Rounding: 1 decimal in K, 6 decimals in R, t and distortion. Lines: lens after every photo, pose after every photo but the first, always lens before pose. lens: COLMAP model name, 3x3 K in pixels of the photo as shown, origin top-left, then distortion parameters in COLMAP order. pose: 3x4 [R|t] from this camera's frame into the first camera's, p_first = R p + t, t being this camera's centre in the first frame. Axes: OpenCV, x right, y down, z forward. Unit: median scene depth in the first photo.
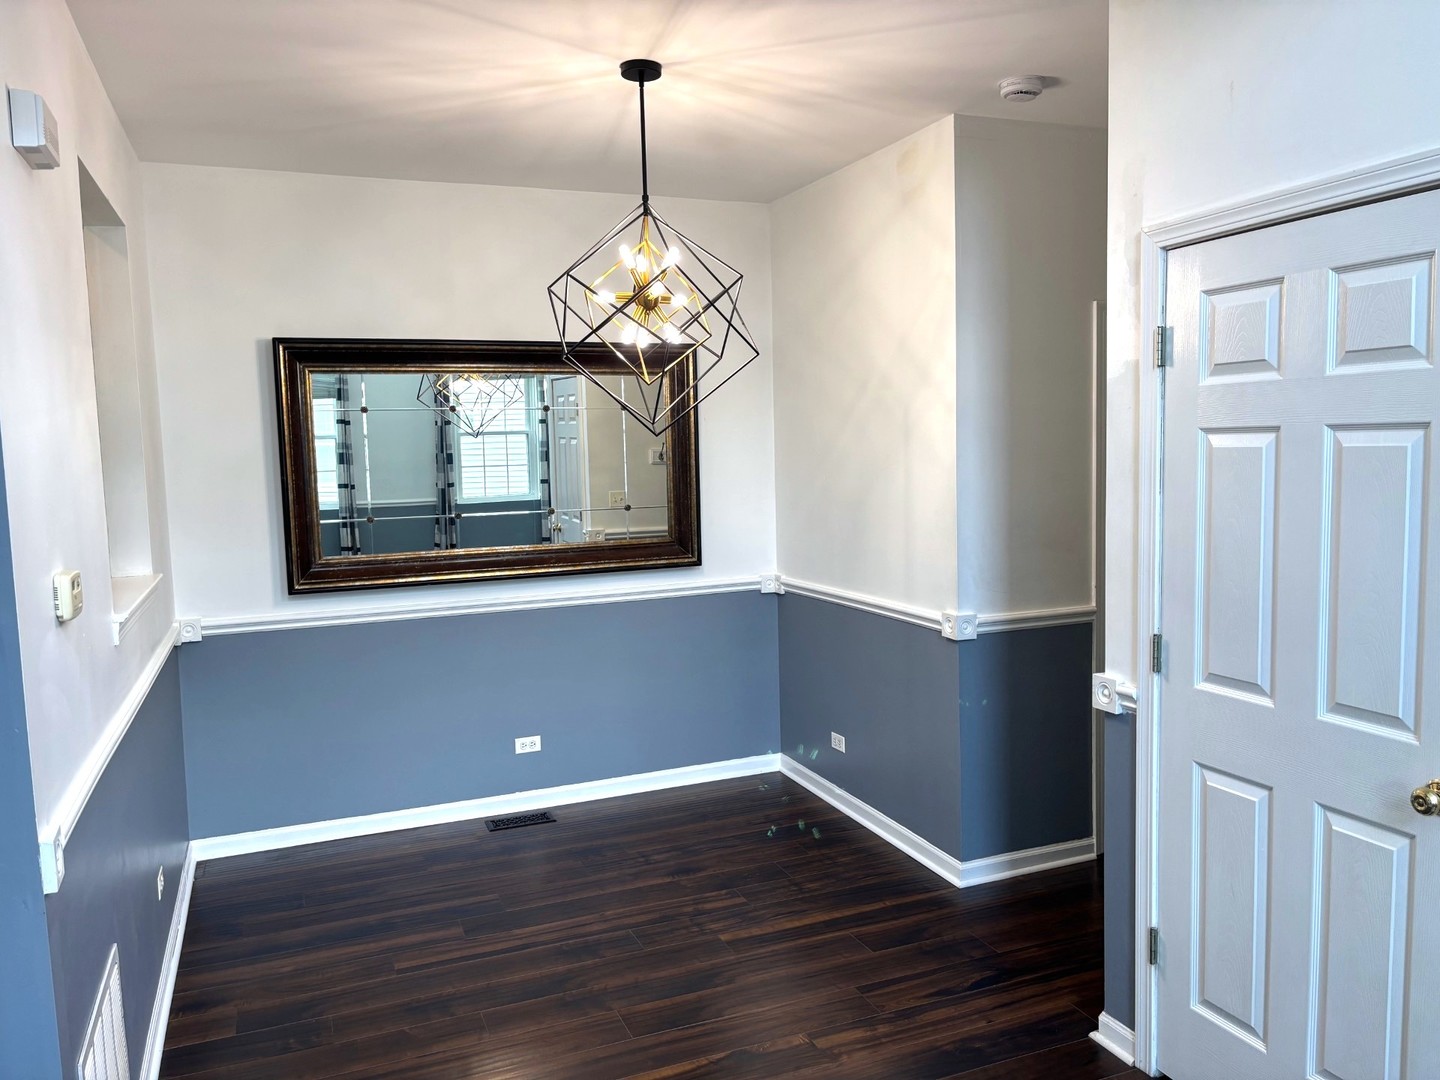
lens RADIAL K [[1118.6, 0, 715.8], [0, 1118.6, 539.1], [0, 0, 1]] dist [0.050733, -0.008054]
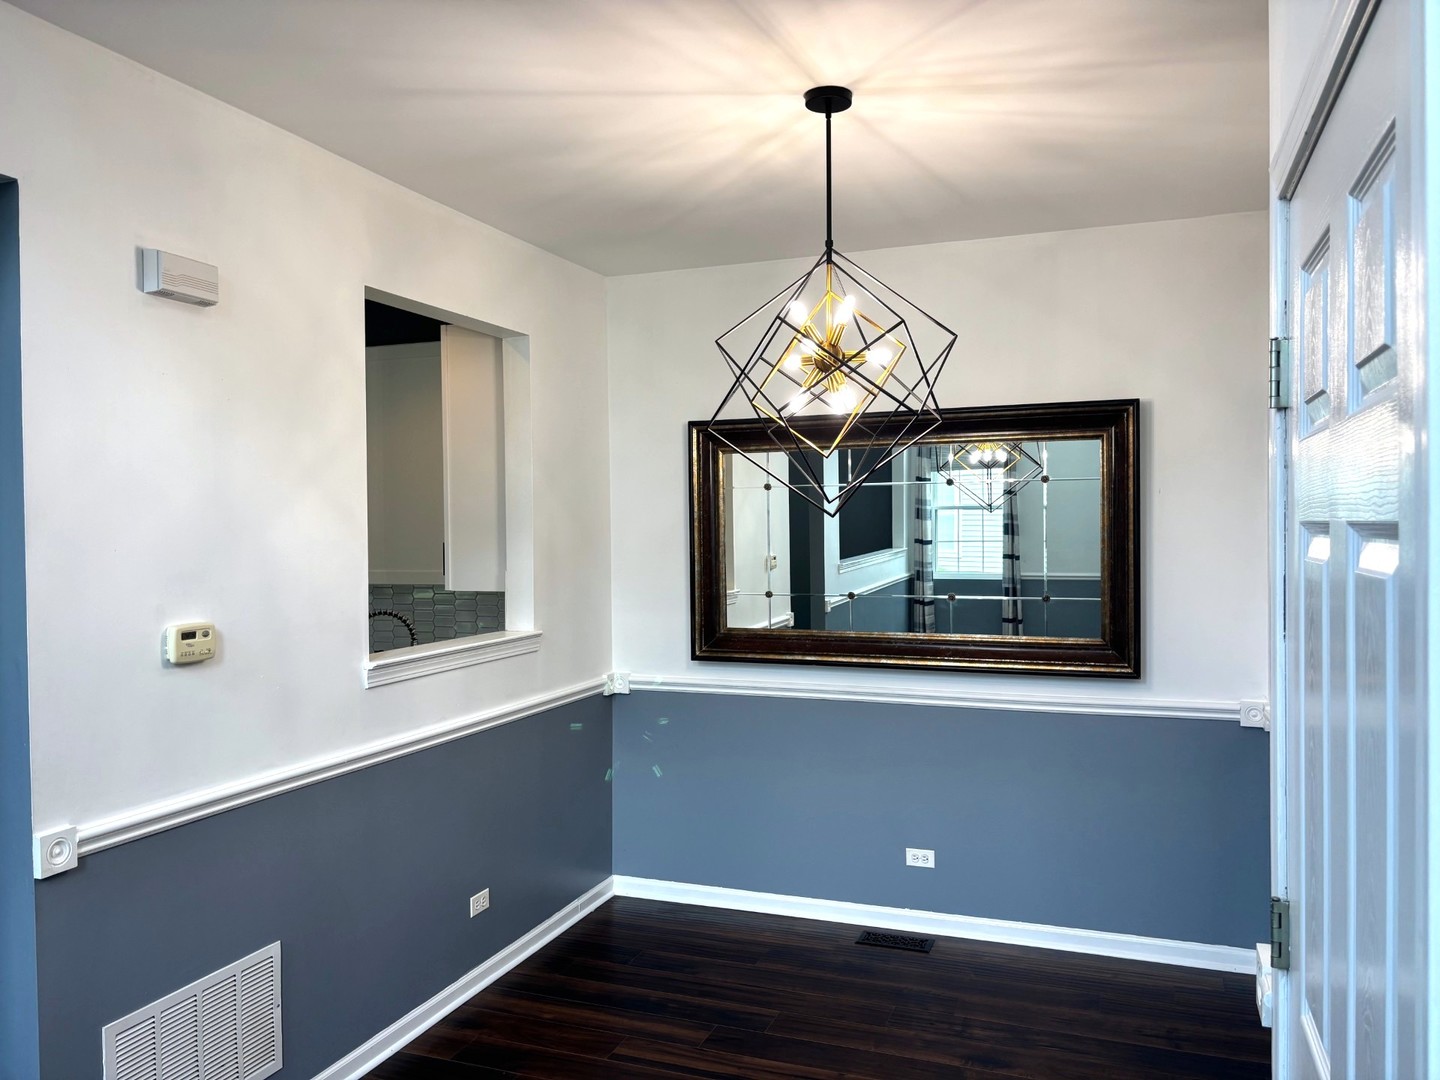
lens RADIAL K [[1118.6, 0, 716.4], [0, 1118.6, 542.1], [0, 0, 1]] dist [0.050733, -0.008054]
pose [[0.730132, 0.029958, -0.682649, 0.344800], [-0.067778, 0.997287, -0.028726, -0.032738], [0.679936, 0.067243, 0.730181, 0.240832]]
